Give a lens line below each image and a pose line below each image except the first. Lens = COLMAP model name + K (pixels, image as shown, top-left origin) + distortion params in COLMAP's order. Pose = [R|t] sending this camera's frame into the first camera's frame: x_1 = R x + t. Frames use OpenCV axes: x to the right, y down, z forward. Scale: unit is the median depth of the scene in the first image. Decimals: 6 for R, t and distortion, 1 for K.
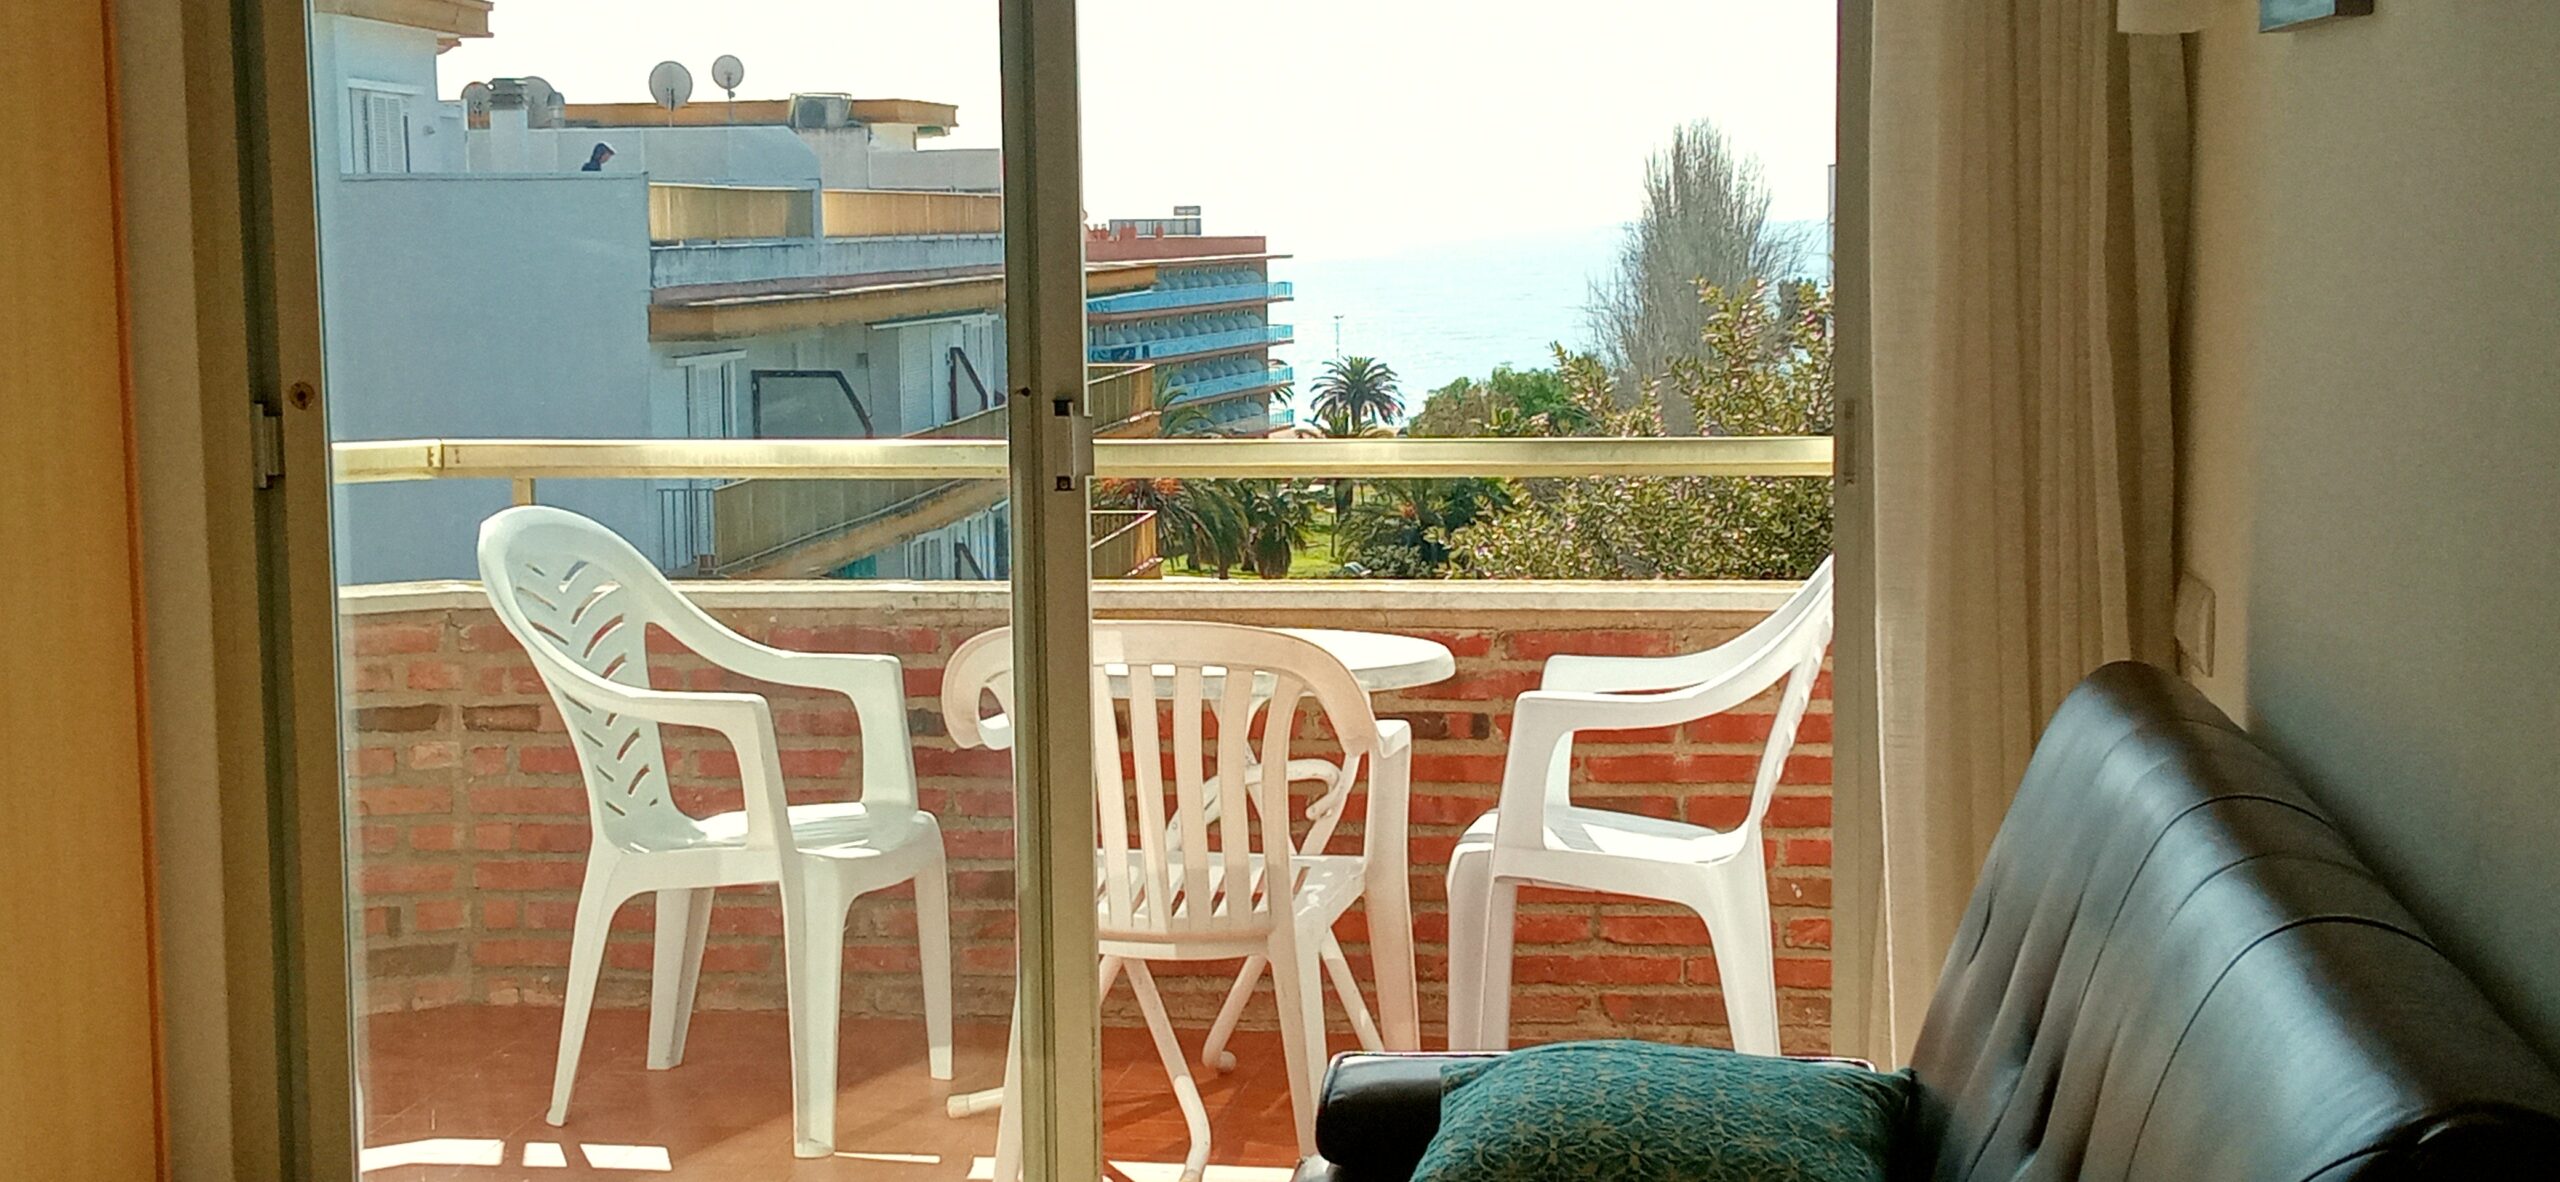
lens RADIAL K [[3965.3, 0, 1280.0], [0, 3965.3, 591.0], [0, 0, 1]] dist [0.058595, 0.086131]
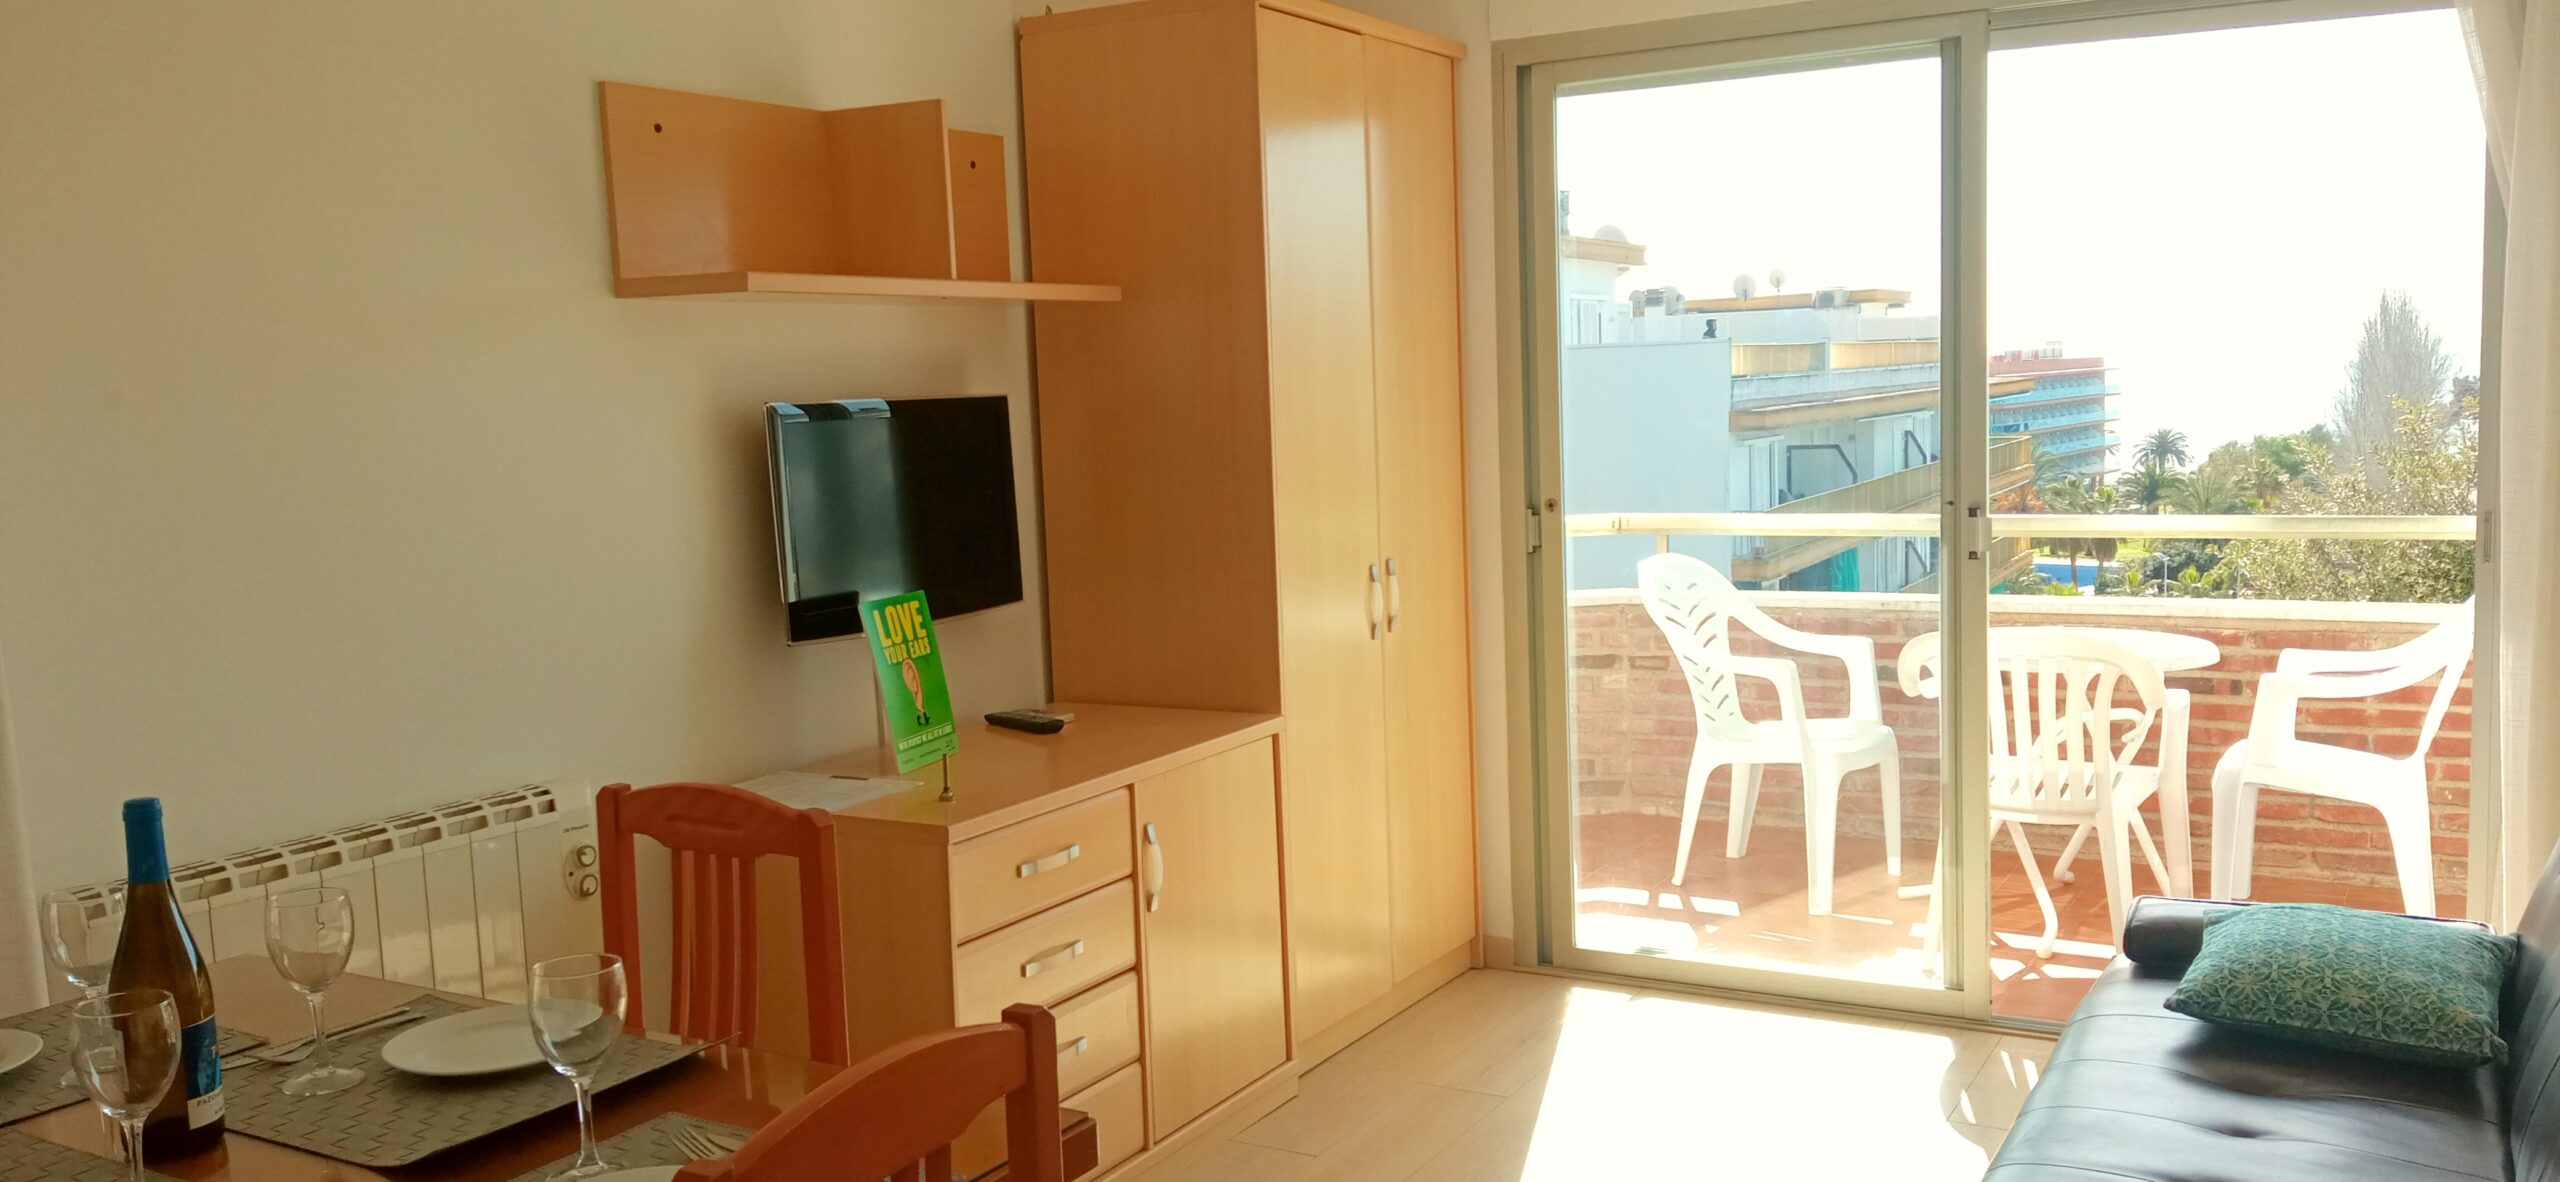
lens RADIAL K [[2110.5, 0, 1165.2], [0, 2110.5, 583.6], [0, 0, 1]] dist [0.108777, -0.196355]
pose [[0.914744, 0.018438, -0.403612, 0.000591], [-0.013648, 0.999798, 0.014741, -0.017075], [0.403802, -0.007975, 0.914811, -0.017696]]
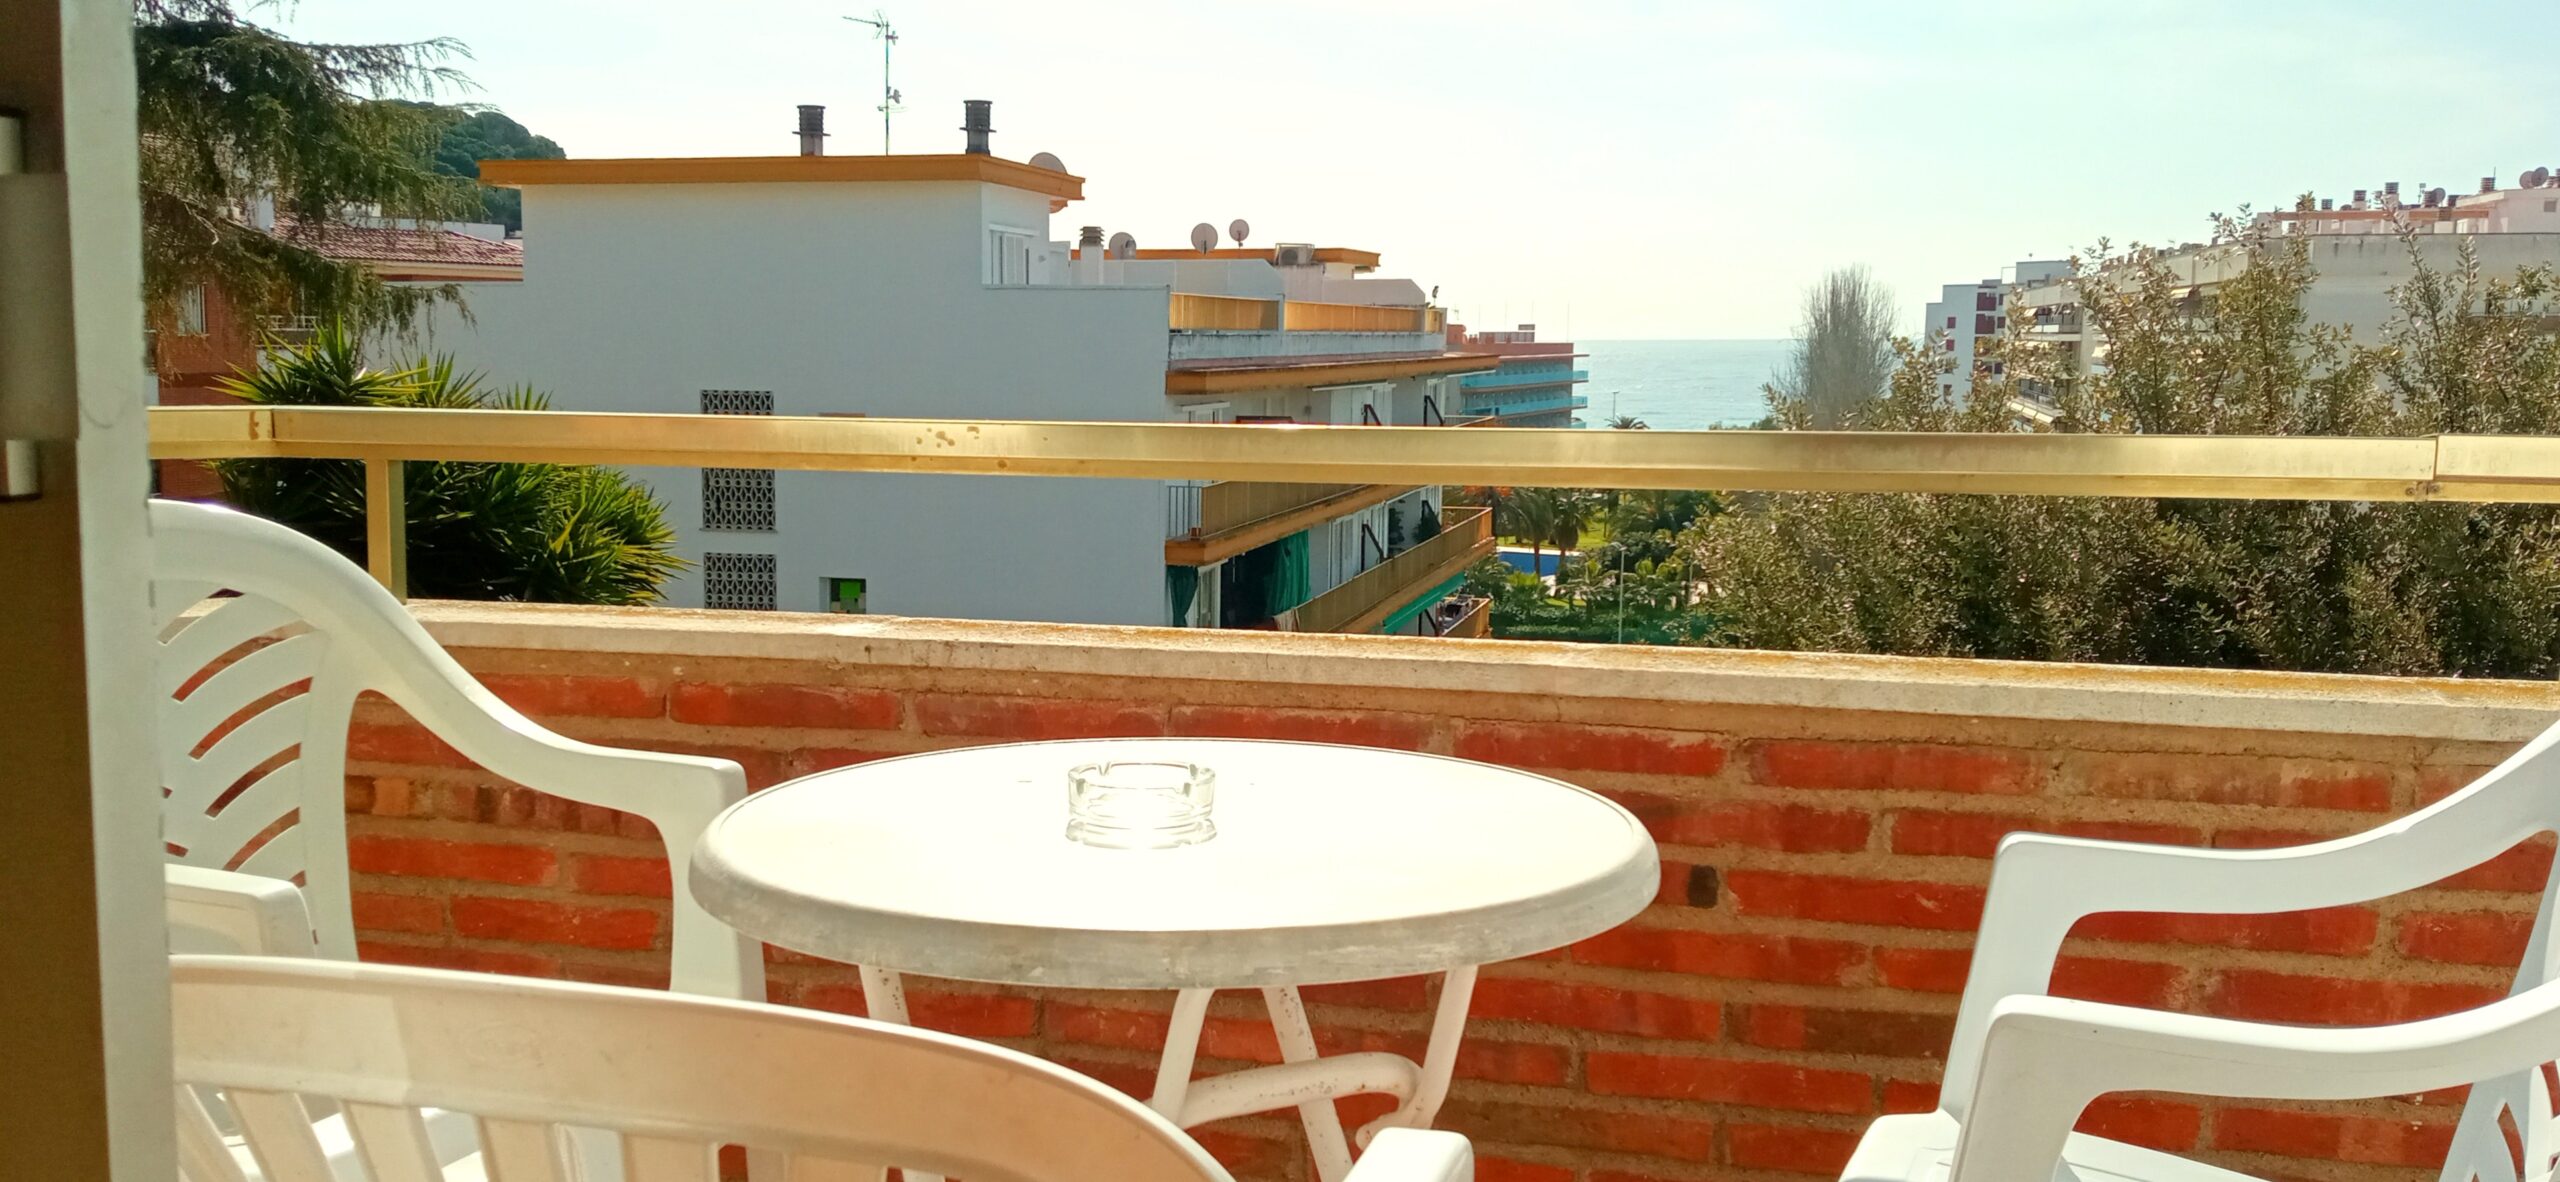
lens RADIAL K [[2234.6, 0, 1186.7], [0, 2234.6, 697.6], [0, 0, 1]] dist [0.132232, -0.247231]
pose [[0.984881, 0.042902, -0.167837, 0.027917], [-0.031657, 0.997106, 0.069112, -0.018262], [0.170316, -0.062754, 0.983389, 0.626207]]
